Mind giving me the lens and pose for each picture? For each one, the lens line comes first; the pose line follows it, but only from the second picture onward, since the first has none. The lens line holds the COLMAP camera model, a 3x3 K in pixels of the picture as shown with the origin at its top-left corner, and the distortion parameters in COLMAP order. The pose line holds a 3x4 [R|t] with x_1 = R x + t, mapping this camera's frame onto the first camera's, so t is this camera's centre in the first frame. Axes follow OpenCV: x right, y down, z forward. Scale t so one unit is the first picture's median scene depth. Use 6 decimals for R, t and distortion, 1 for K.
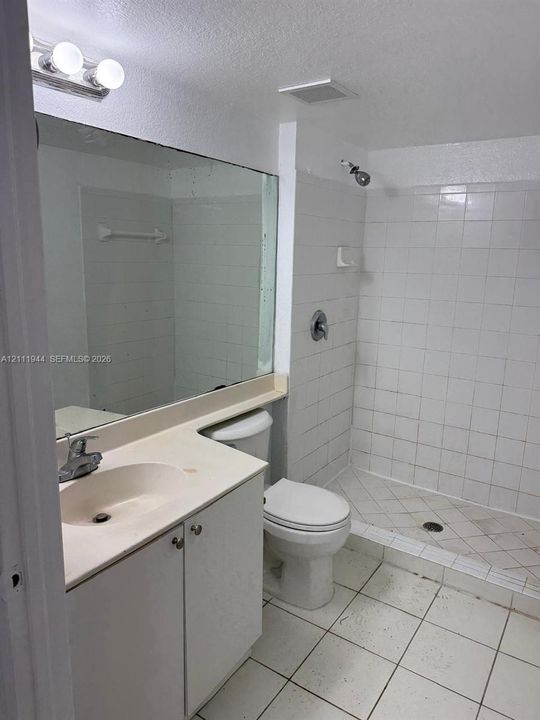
lens RADIAL K [[507.1, 0, 265.6], [0, 507.1, 360.0], [0, 0, 1]] dist [0.038685, -0.049154]
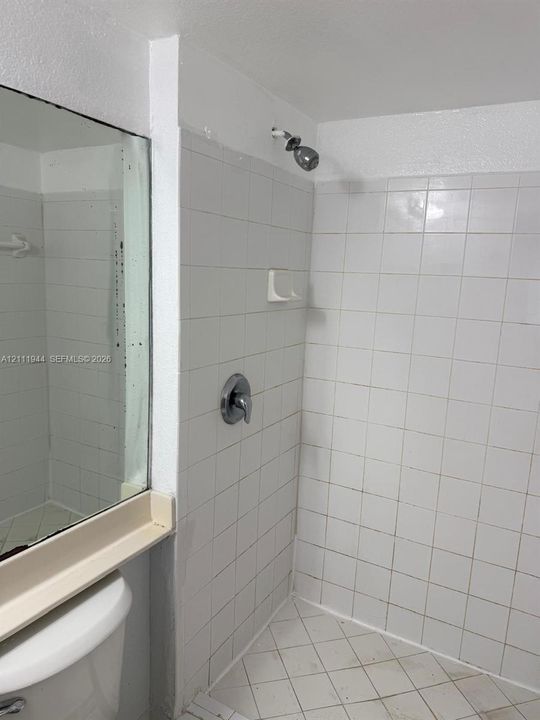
lens RADIAL K [[507.1, 0, 278.8], [0, 507.1, 369.3], [0, 0, 1]] dist [0.038685, -0.049154]
pose [[0.994879, 0.003320, 0.101015, 0.094598], [-0.001664, 0.999863, -0.016475, -0.093186], [-0.101056, 0.016223, 0.994748, 0.393326]]
